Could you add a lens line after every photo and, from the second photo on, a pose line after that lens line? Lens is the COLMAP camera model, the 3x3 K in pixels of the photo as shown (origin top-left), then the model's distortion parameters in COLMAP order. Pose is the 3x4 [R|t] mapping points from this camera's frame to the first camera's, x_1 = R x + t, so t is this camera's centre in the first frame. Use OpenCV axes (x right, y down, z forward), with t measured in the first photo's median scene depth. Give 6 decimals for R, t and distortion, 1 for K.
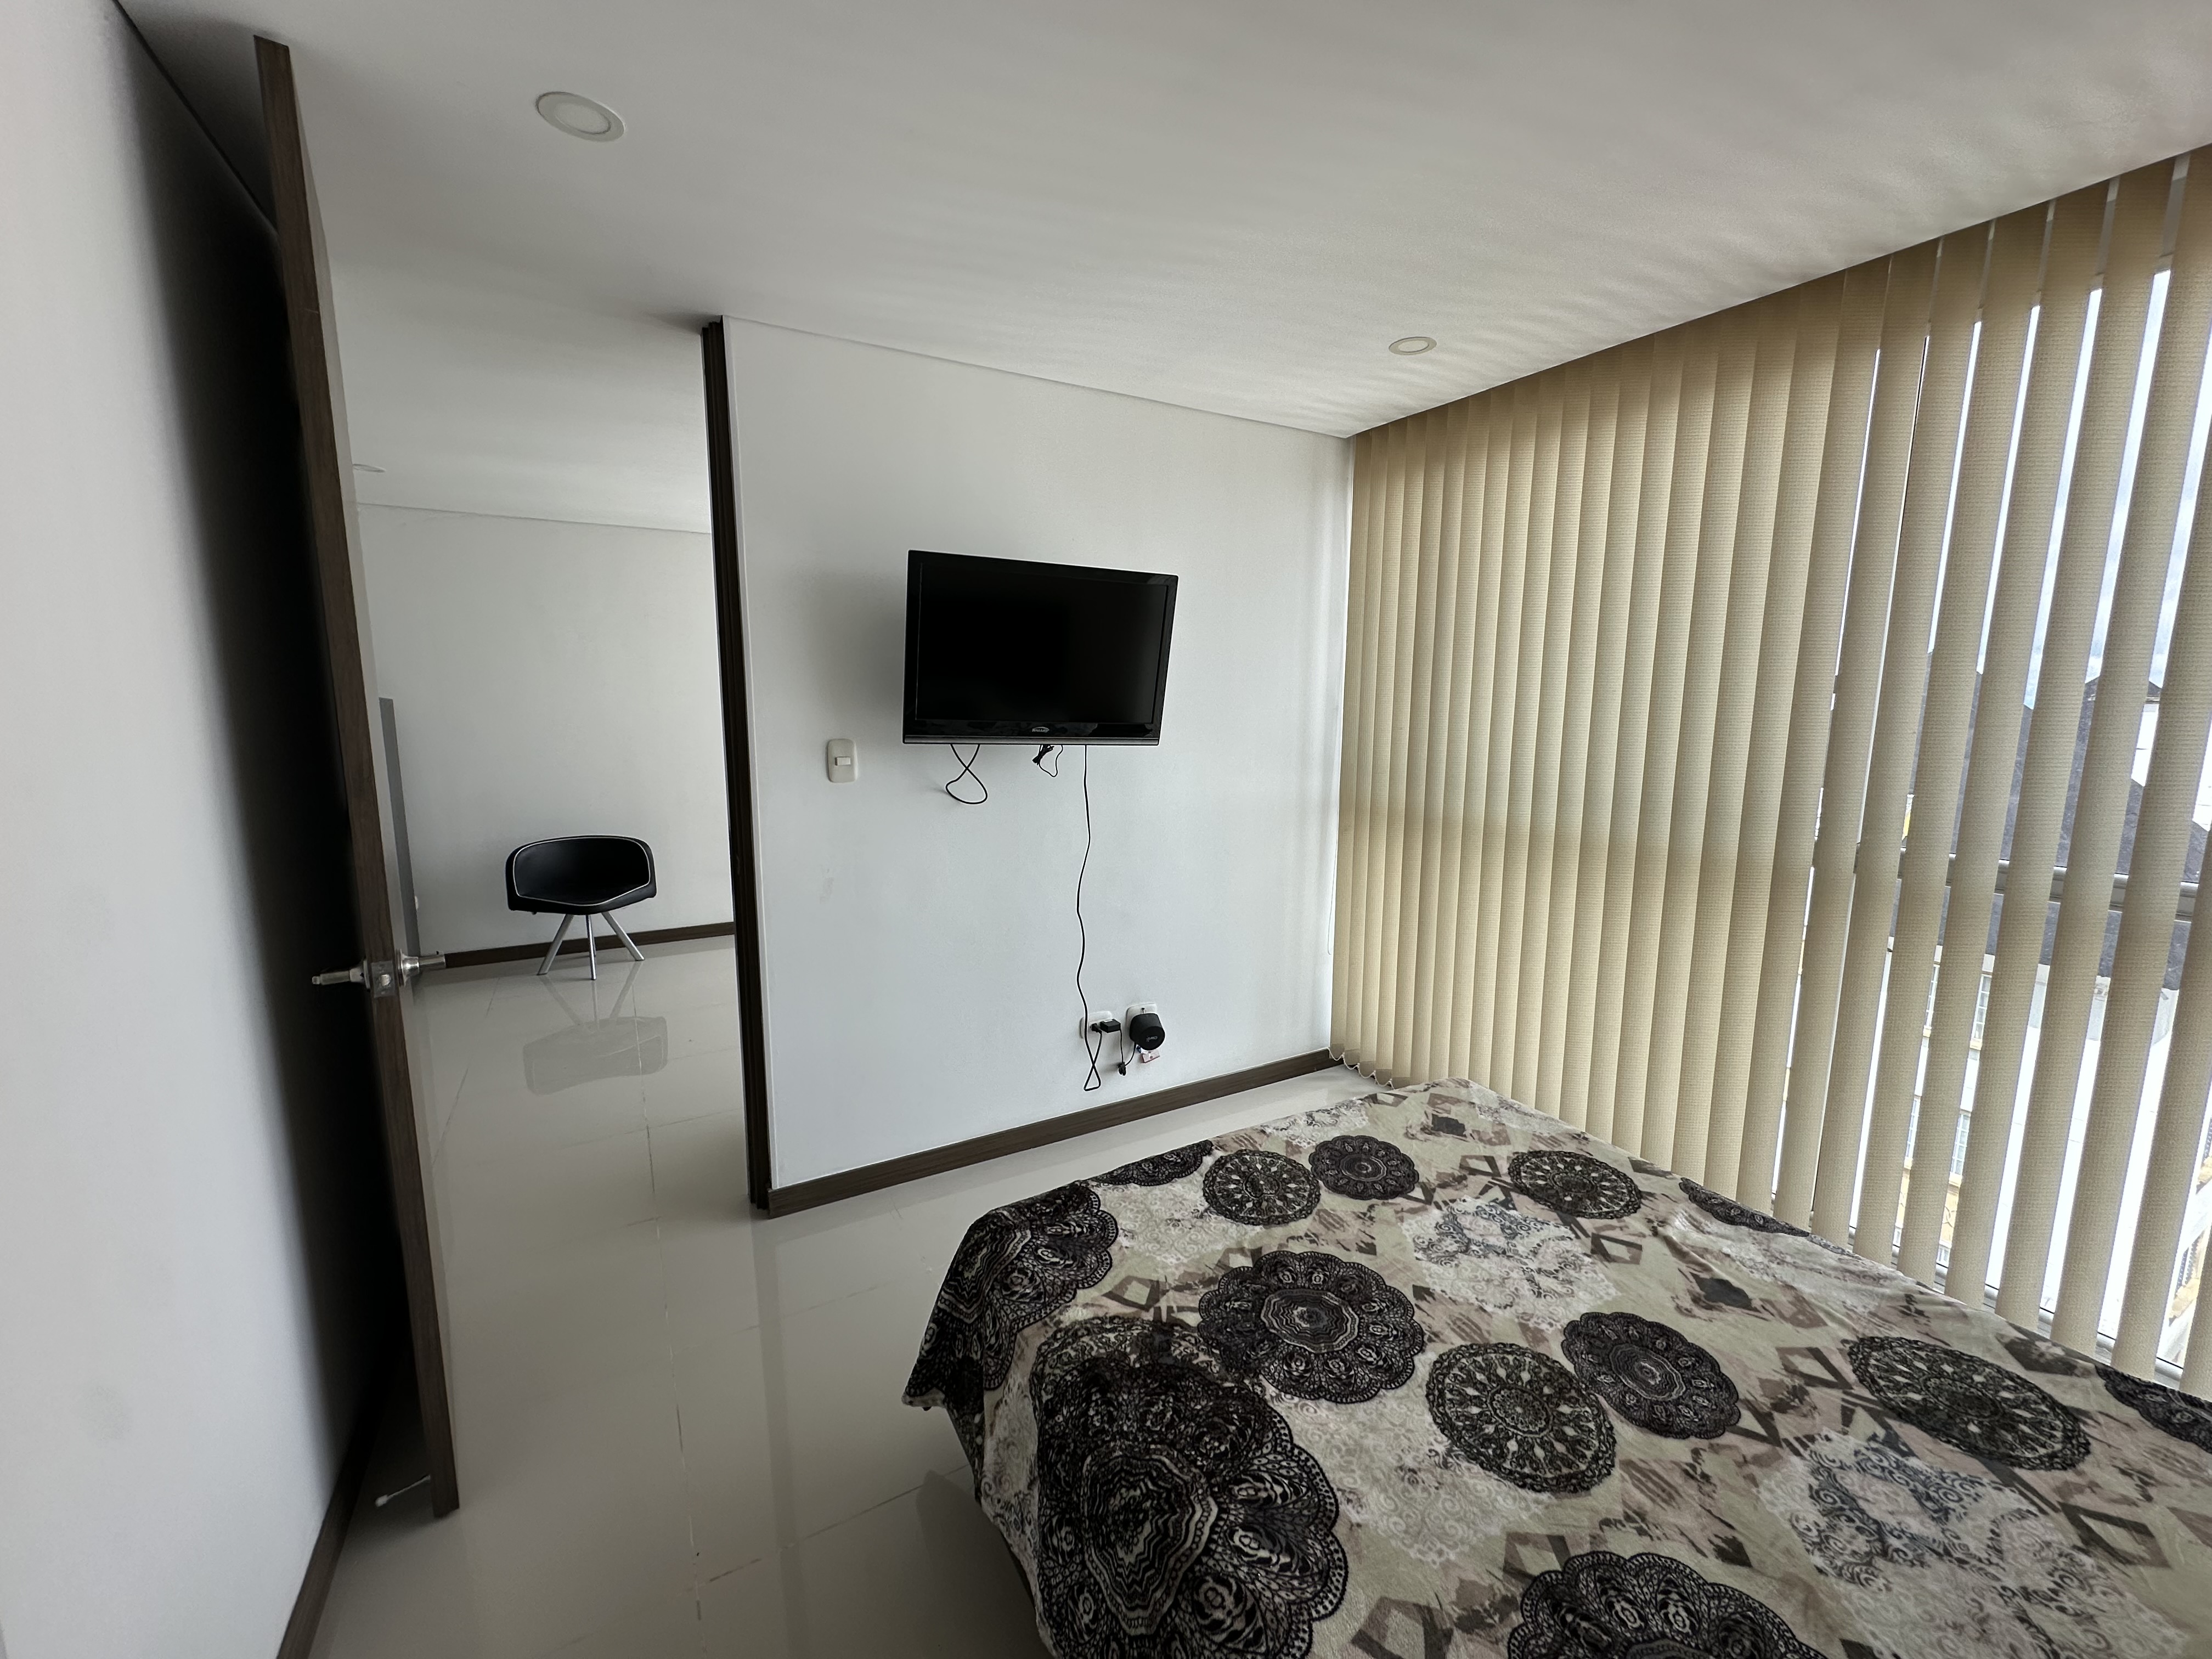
lens RADIAL K [[885.9, 0, 1105.4], [0, 885.9, 829.7], [0, 0, 1]] dist [-0.003775, 0.000457]
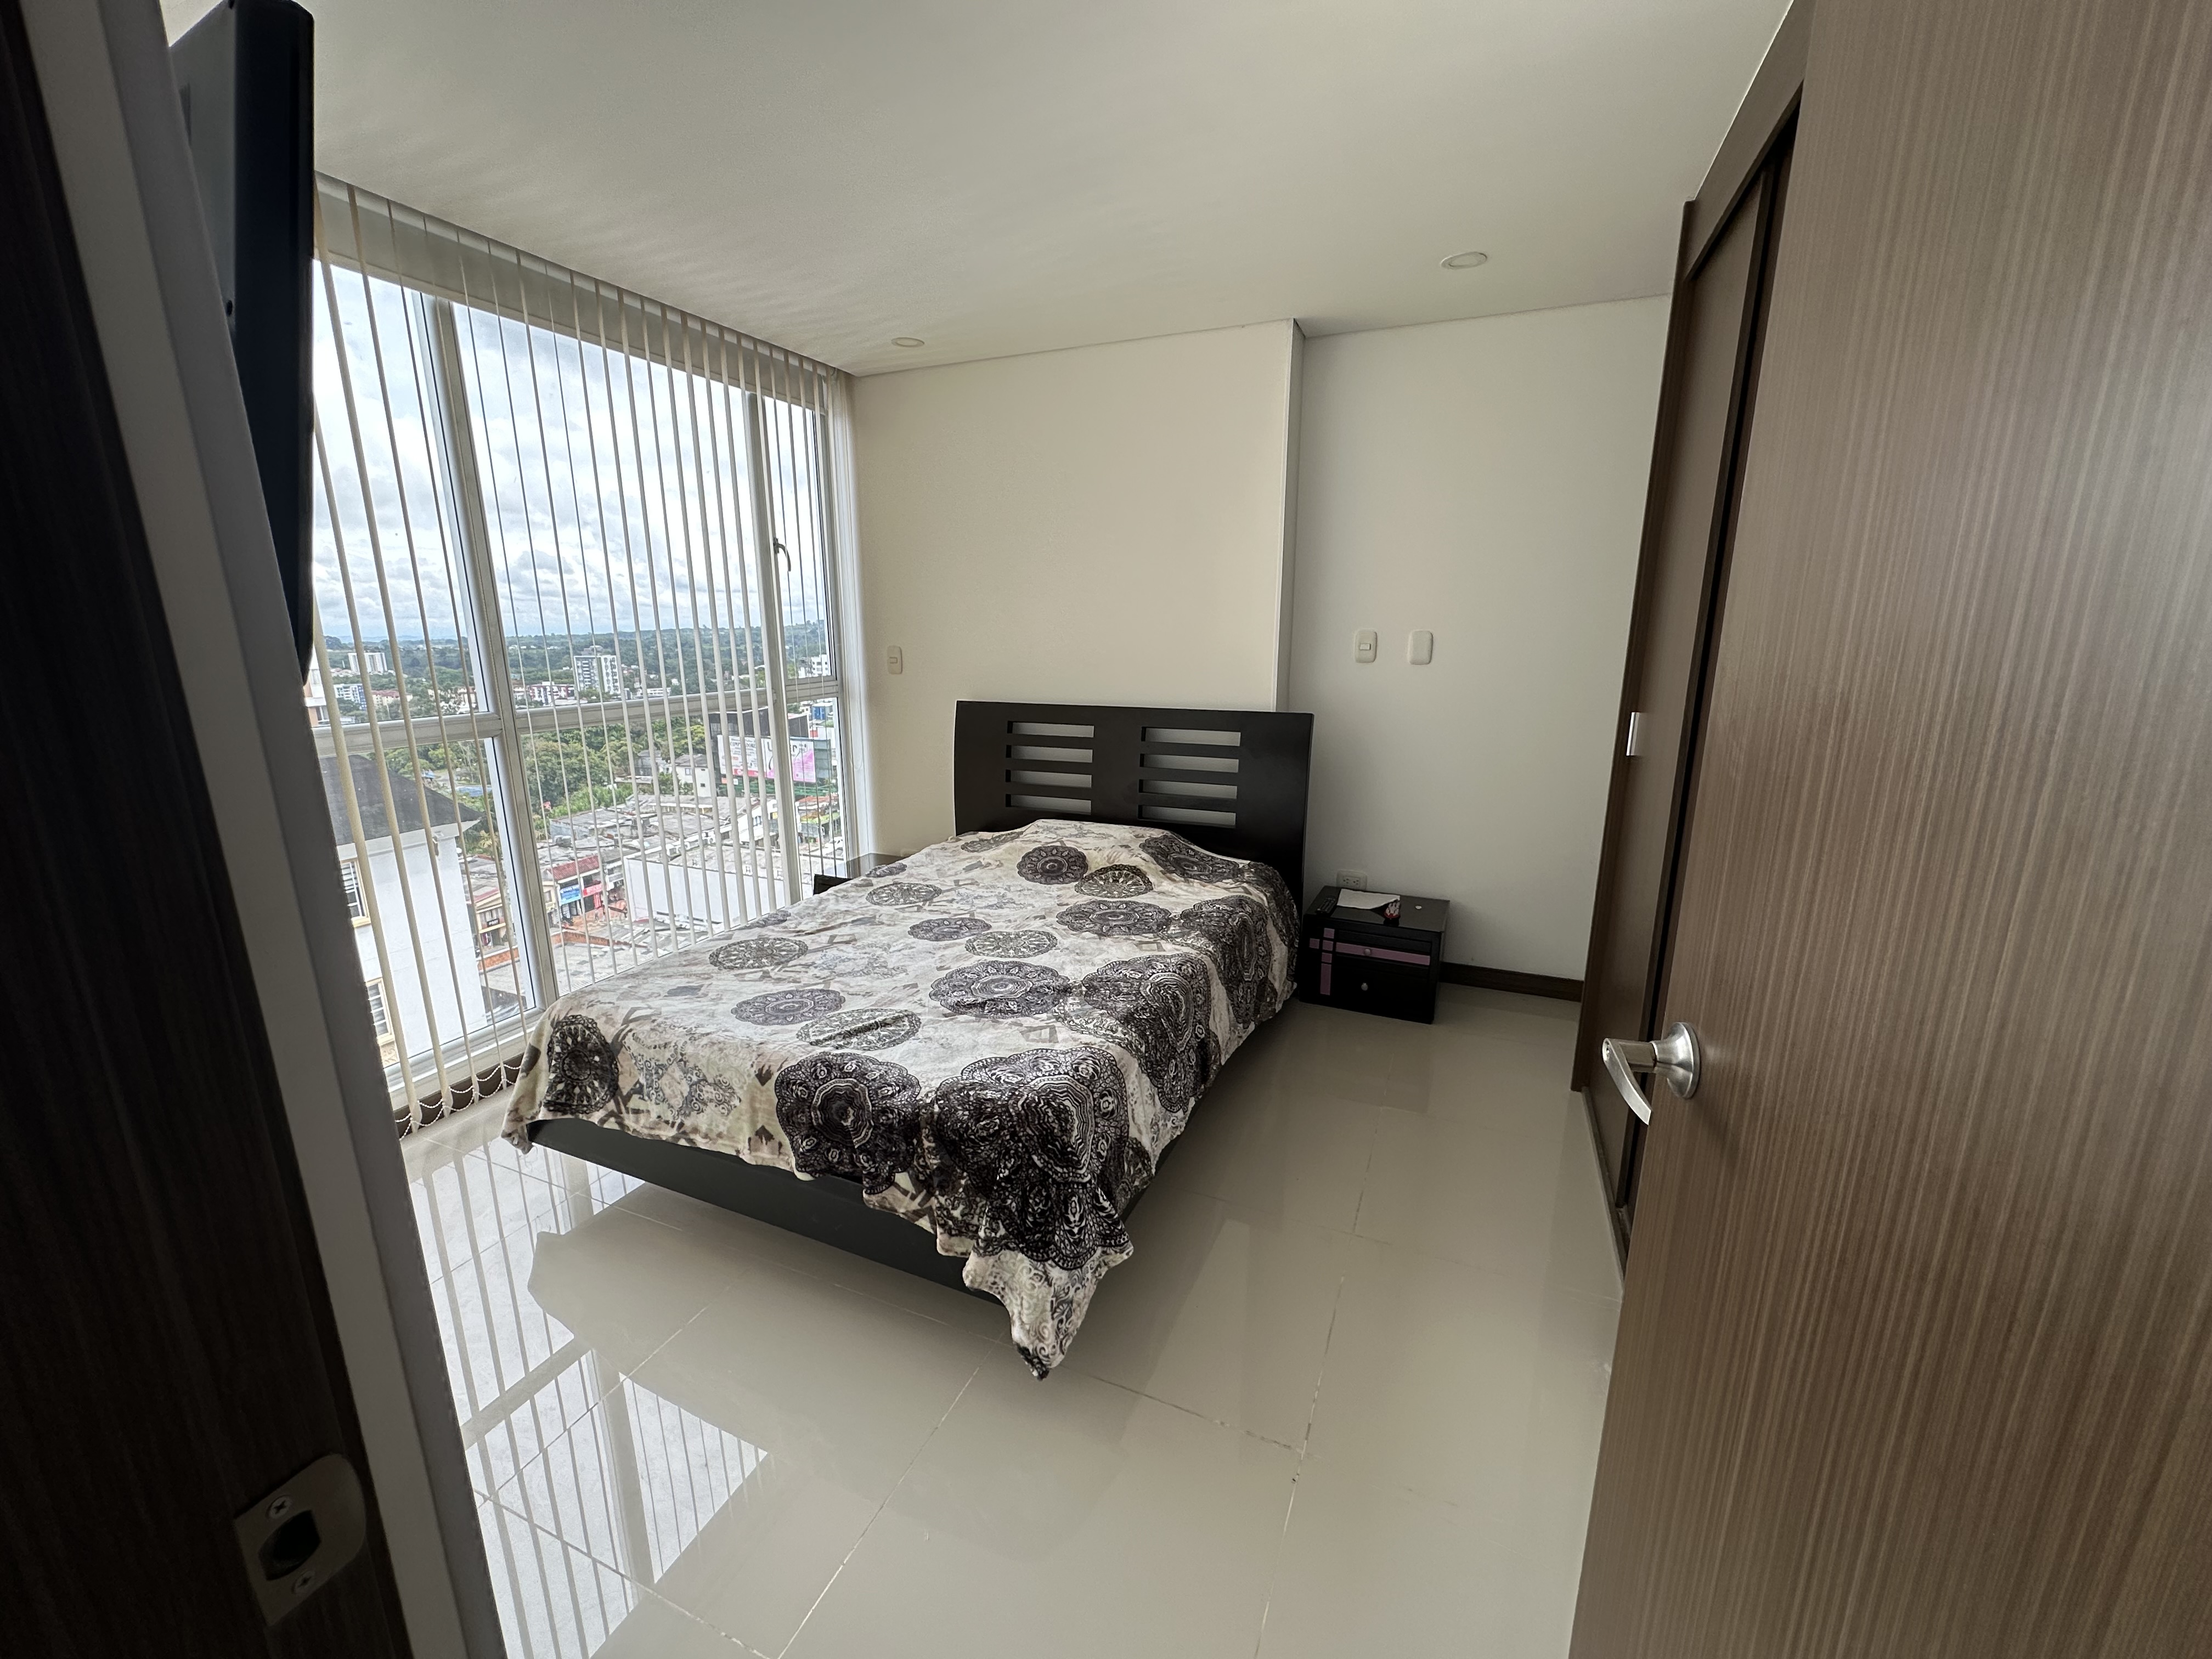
lens RADIAL K [[885.9, 0, 1105.6], [0, 885.9, 824.8], [0, 0, 1]] dist [-0.003775, 0.000457]
pose [[-0.610305, -0.179914, 0.771465, -1.040384], [0.118523, 0.942167, 0.313487, -0.193672], [-0.783249, 0.282759, -0.553685, 1.631455]]
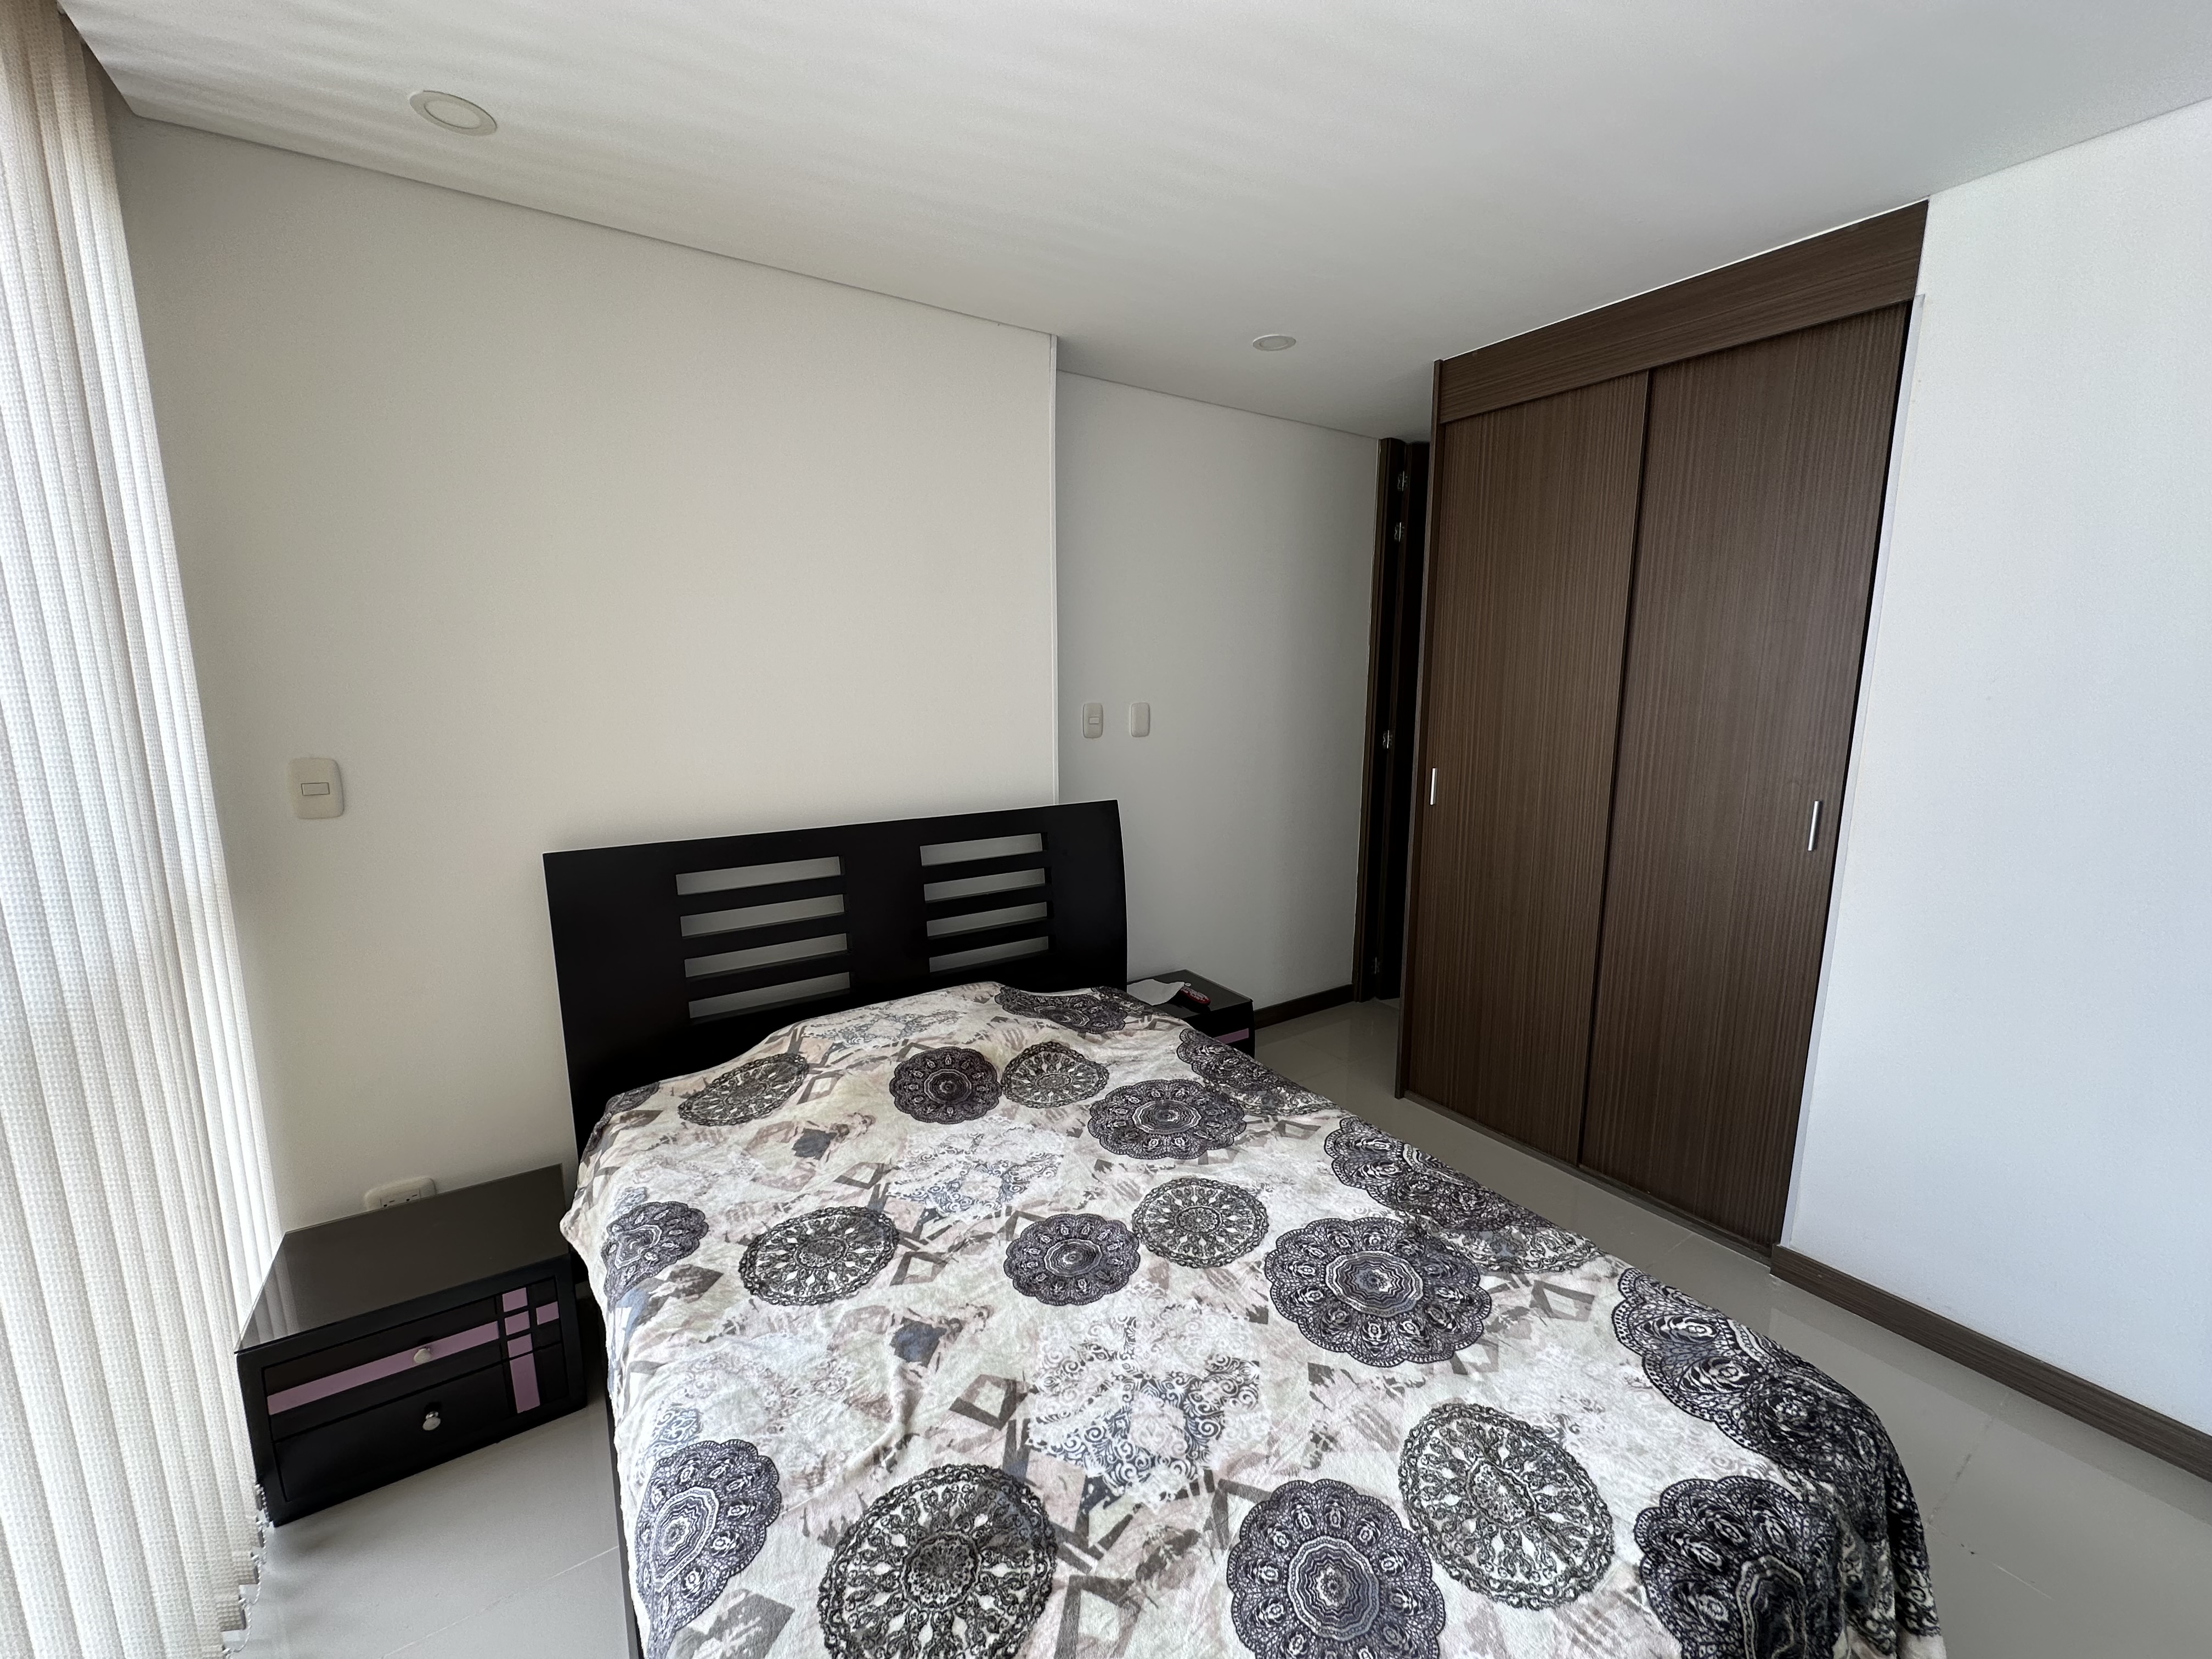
lens RADIAL K [[885.9, 0, 1111.1], [0, 885.9, 823.7], [0, 0, 1]] dist [-0.003775, 0.000457]
pose [[-0.997123, 0.010278, -0.075098, 0.589511], [-0.013442, 0.951082, 0.308645, -0.240317], [0.074596, 0.308766, -0.948208, 1.744545]]
